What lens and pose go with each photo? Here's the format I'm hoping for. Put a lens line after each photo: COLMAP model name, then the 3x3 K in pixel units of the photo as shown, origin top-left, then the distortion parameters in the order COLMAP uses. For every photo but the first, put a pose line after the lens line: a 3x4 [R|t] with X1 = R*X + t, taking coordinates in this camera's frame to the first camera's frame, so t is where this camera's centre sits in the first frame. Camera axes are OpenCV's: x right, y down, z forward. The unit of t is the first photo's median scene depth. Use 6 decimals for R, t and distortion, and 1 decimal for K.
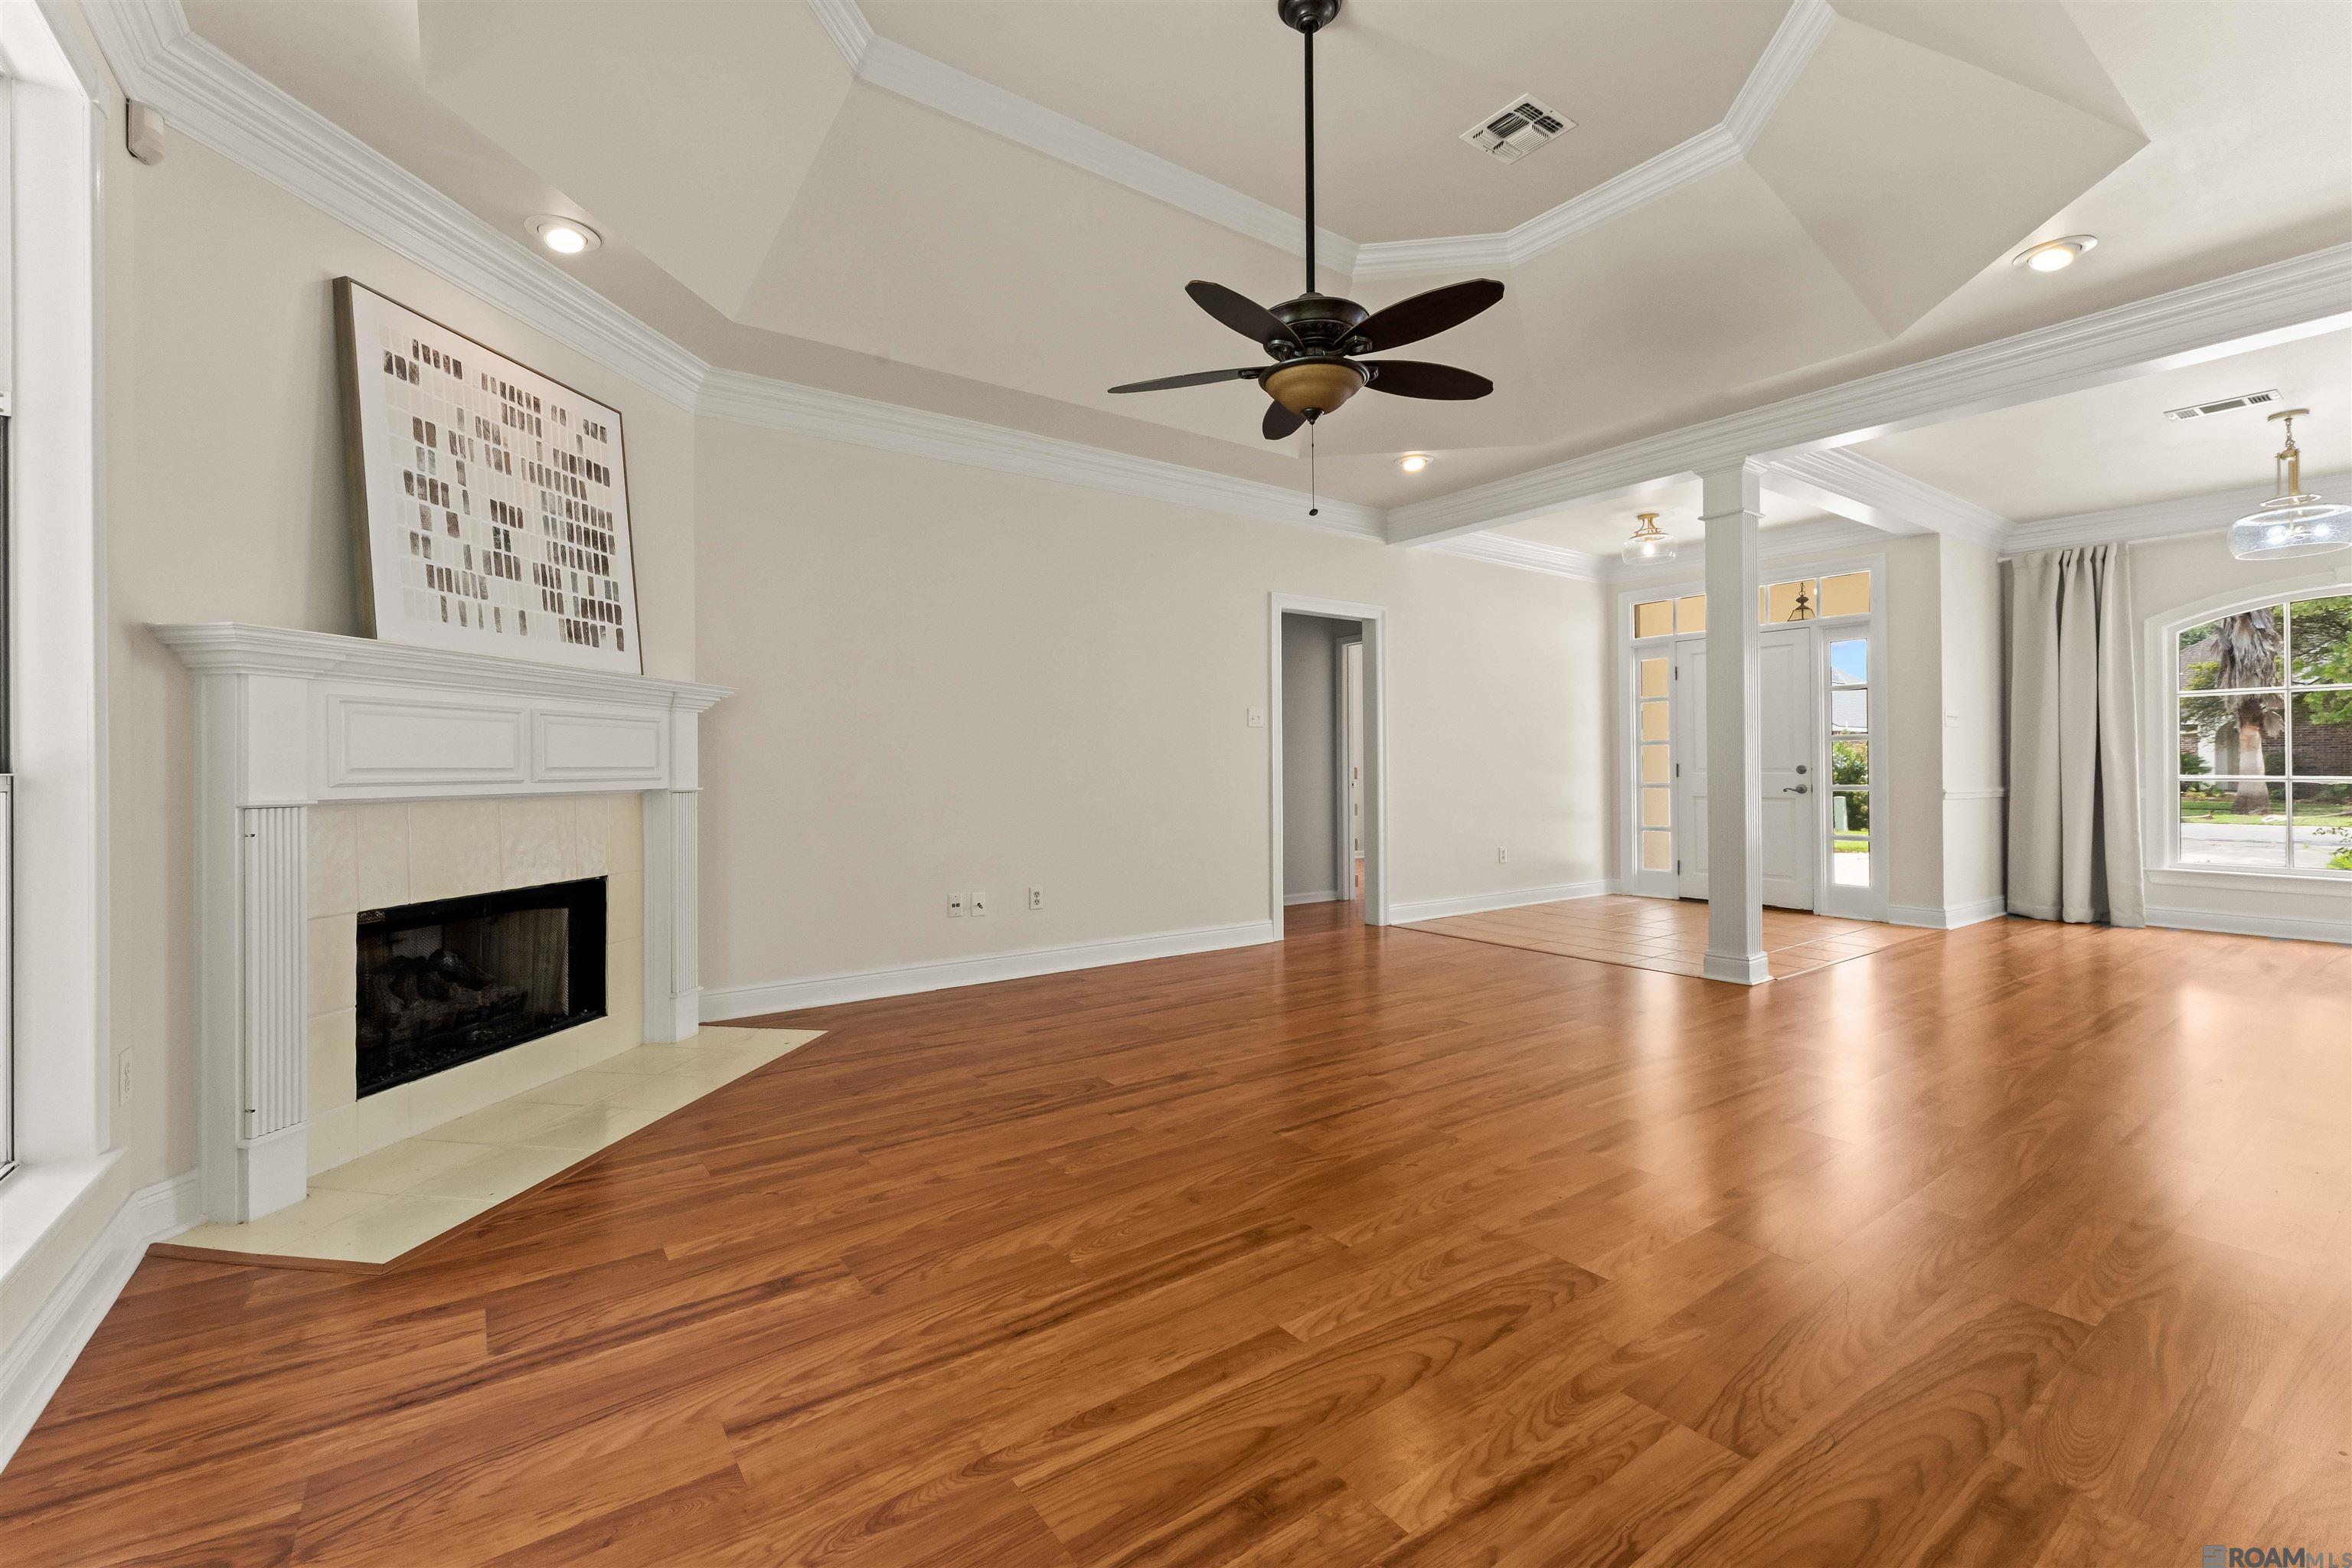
lens RADIAL K [[959.0, 0, 1164.1], [0, 959.0, 762.1], [0, 0, 1]] dist [0.024360, 0.000286]
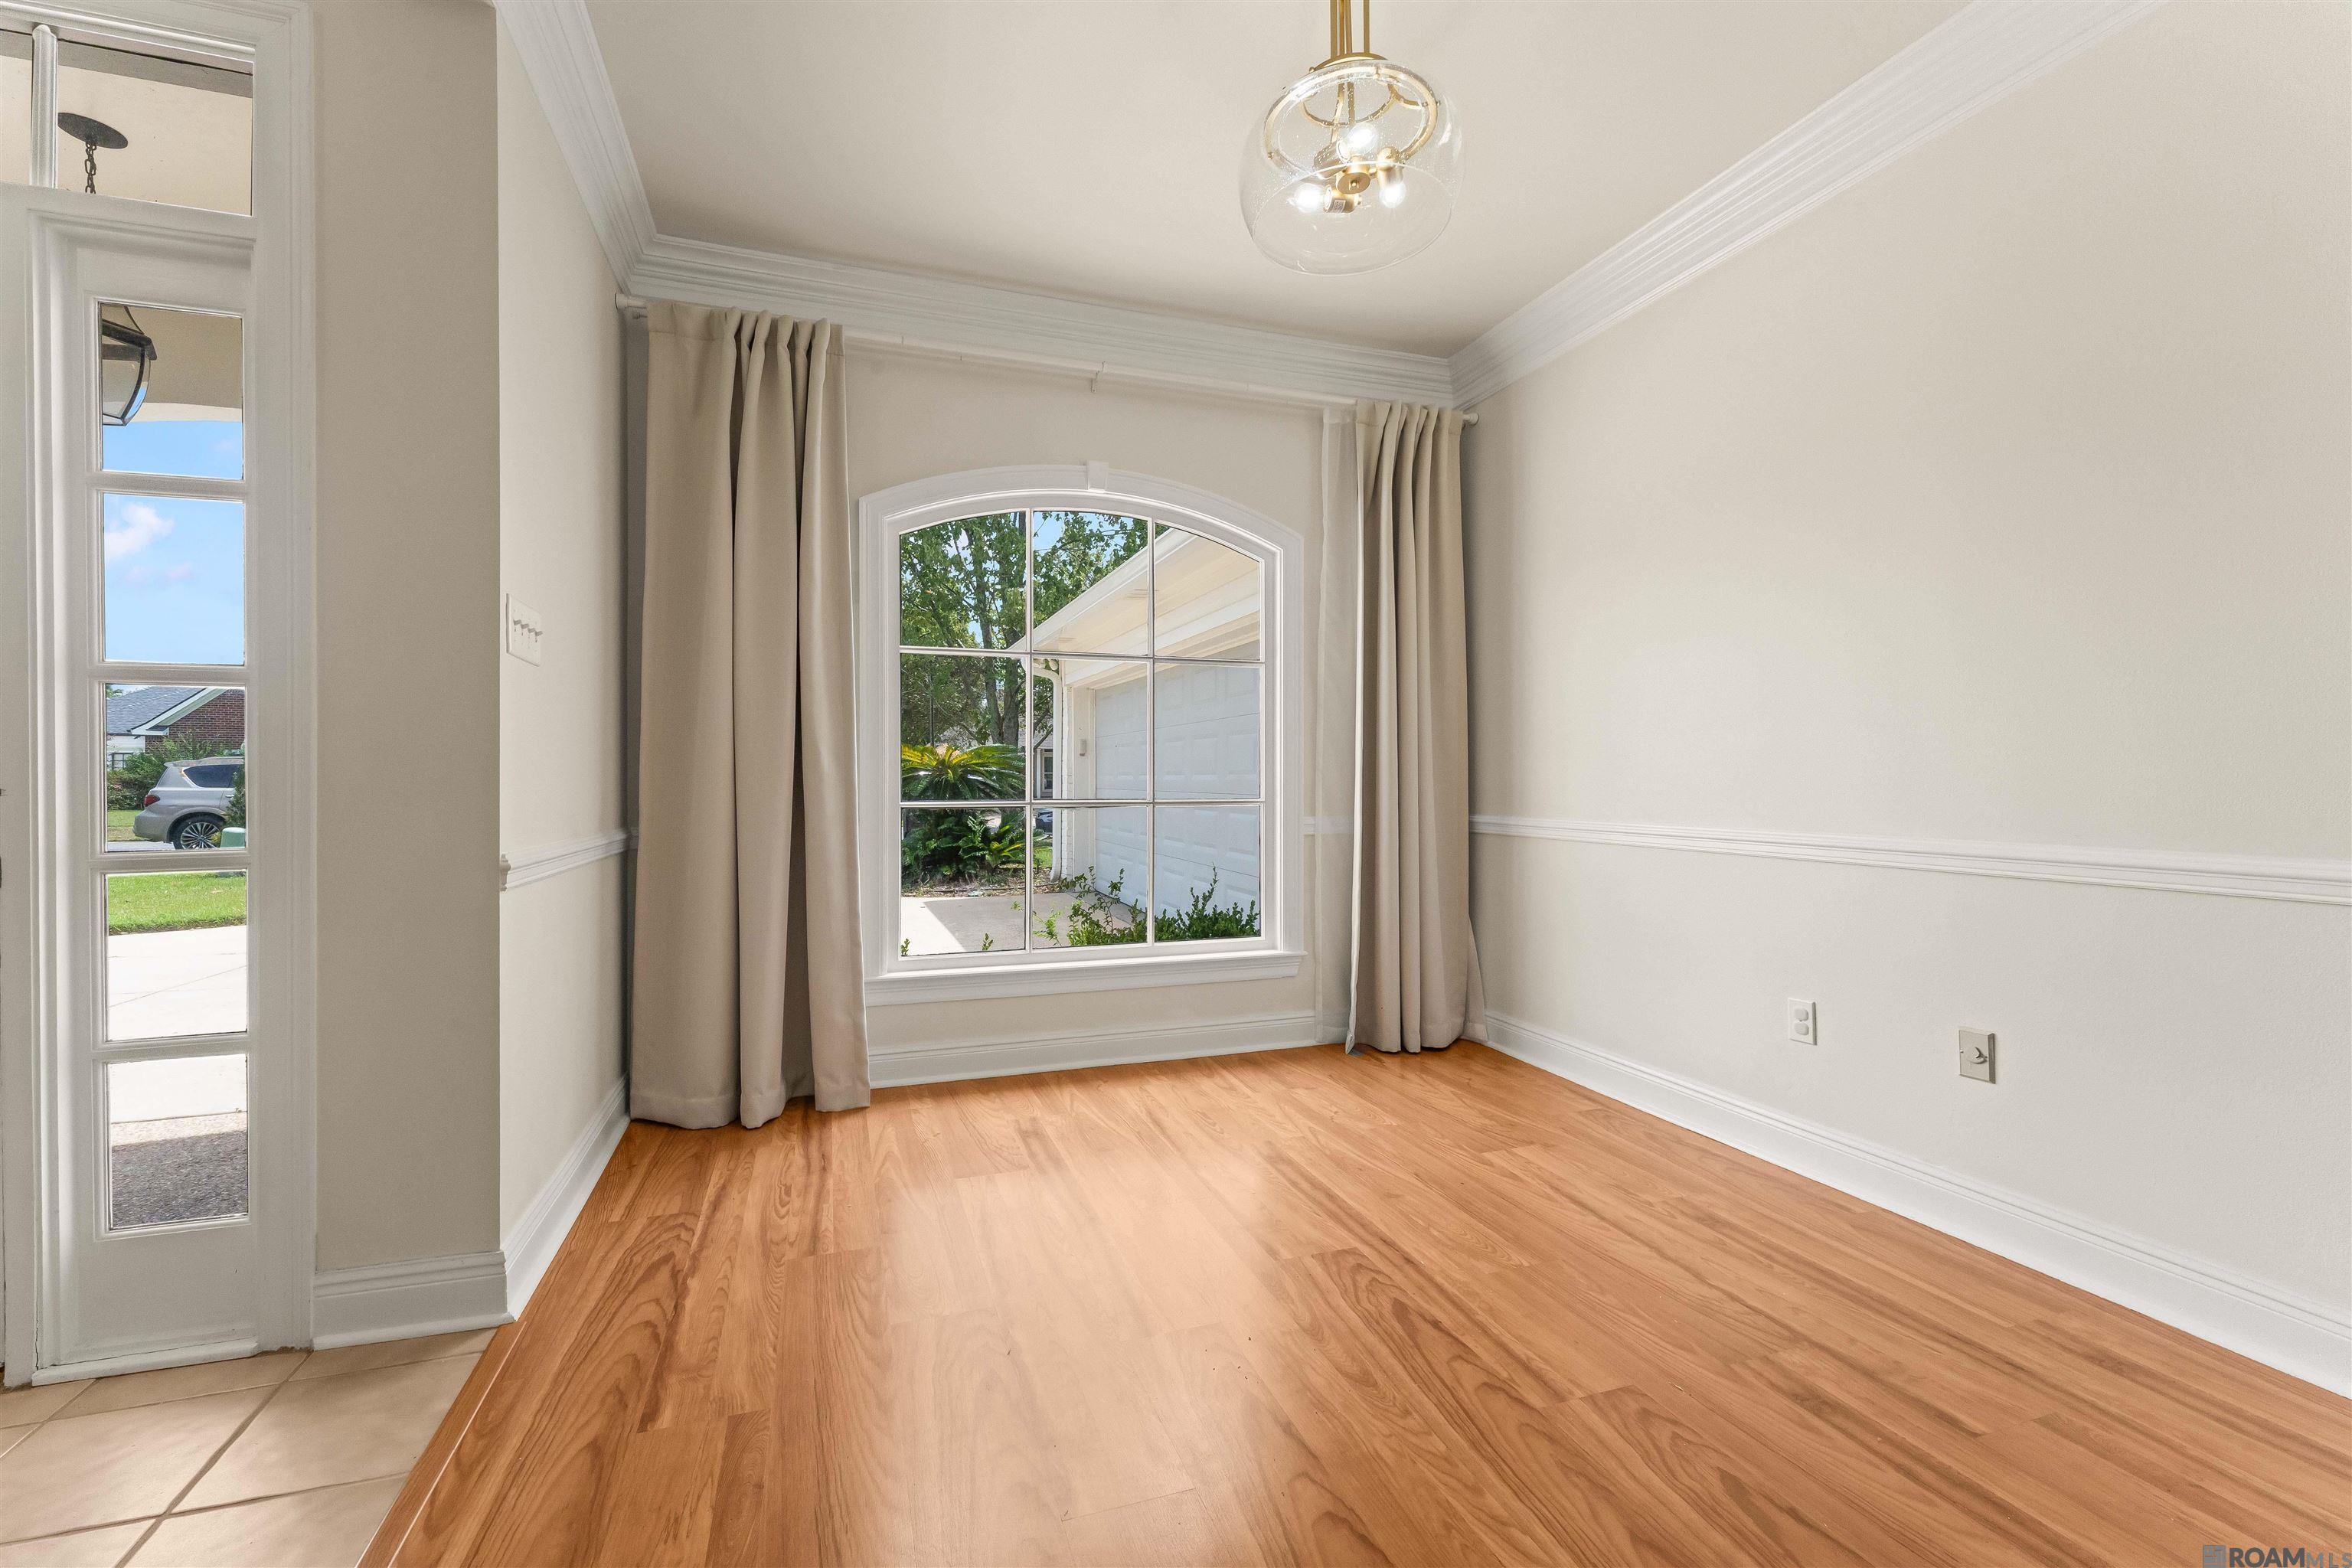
lens RADIAL K [[959.0, 0, 1163.2], [0, 959.0, 772.5], [0, 0, 1]] dist [0.024360, 0.000286]
pose [[0.291102, 0.006937, 0.956667, 0.534992], [-0.003746, 0.999974, -0.006111, 0.001049], [-0.956685, -0.001805, 0.291120, 0.669580]]
